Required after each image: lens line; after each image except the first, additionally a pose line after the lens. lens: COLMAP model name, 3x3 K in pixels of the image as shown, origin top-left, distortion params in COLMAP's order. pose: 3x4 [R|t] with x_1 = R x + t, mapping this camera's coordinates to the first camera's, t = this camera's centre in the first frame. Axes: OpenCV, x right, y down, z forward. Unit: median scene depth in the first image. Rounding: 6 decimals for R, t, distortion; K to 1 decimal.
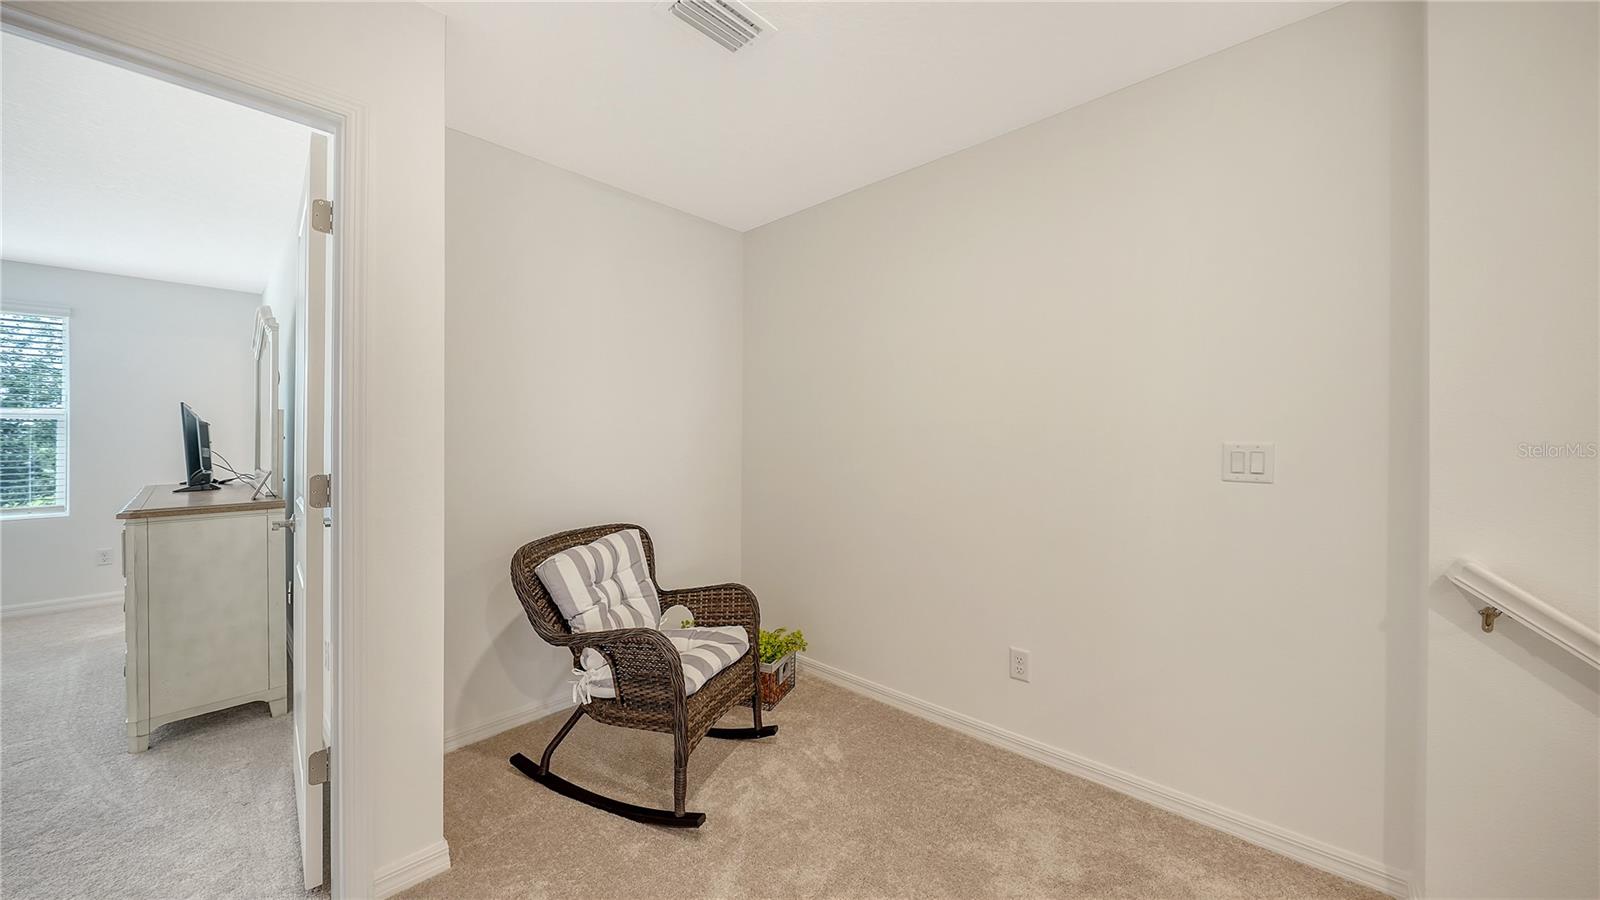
lens RADIAL K [[560.6, 0, 797.6], [0, 560.6, 444.2], [0, 0, 1]] dist [-0.000932, -0.000362]
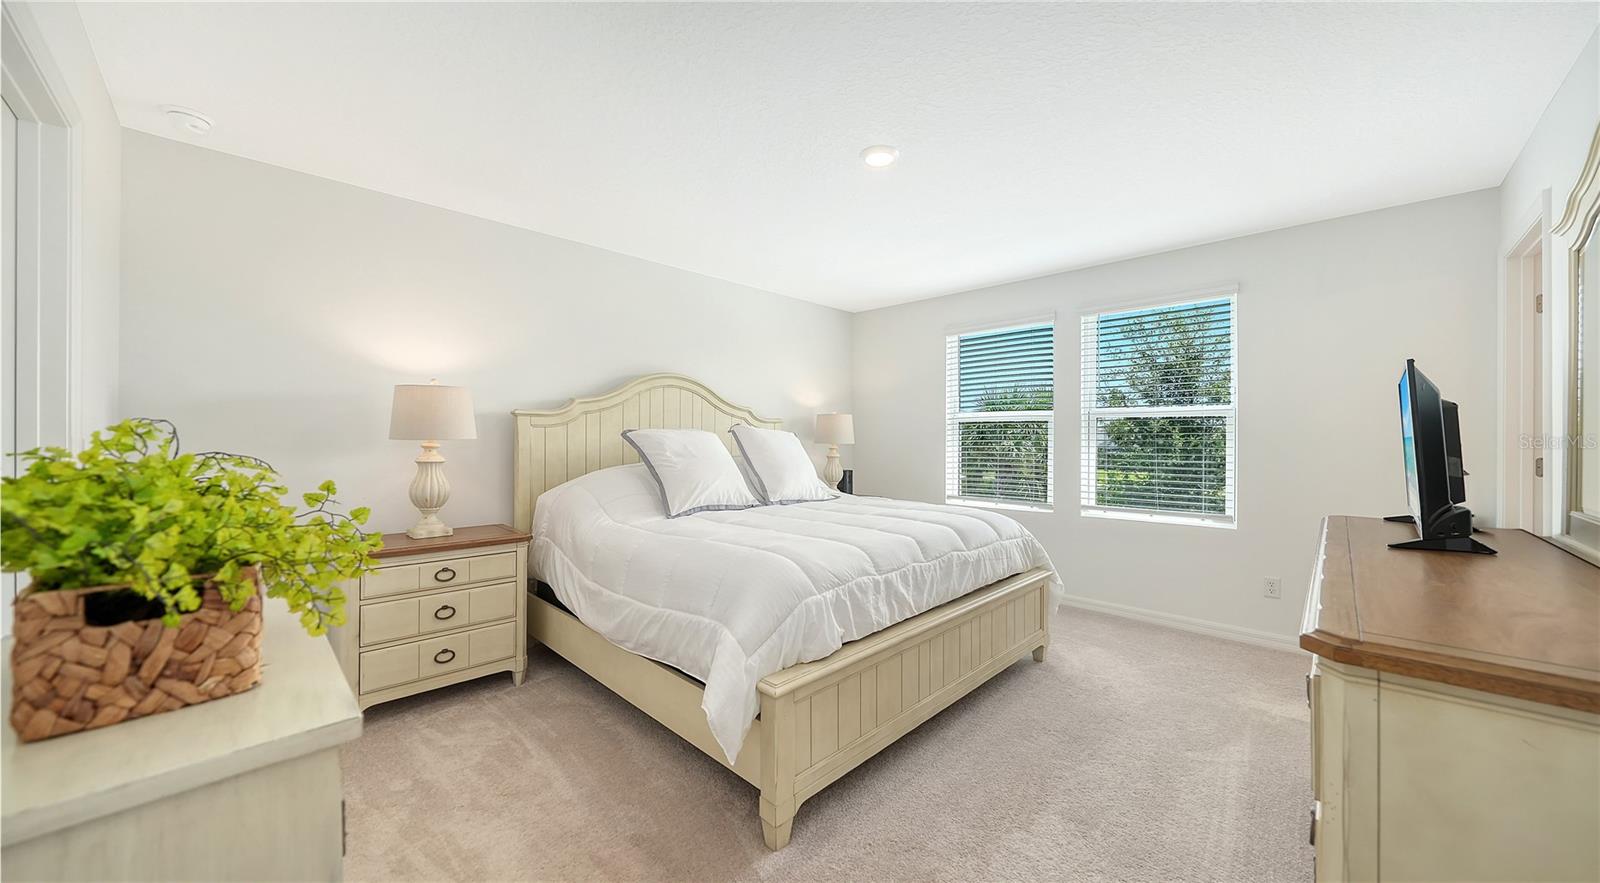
lens RADIAL K [[551.1, 0, 800.0], [0, 551.1, 441.5], [0, 0, 1]] dist [-0.000053, -0.000006]
pose [[-0.026308, -0.006854, -0.999630, -0.607102], [-0.004605, 0.999967, -0.006736, -0.000989], [0.999643, 0.004426, -0.026339, 0.488786]]
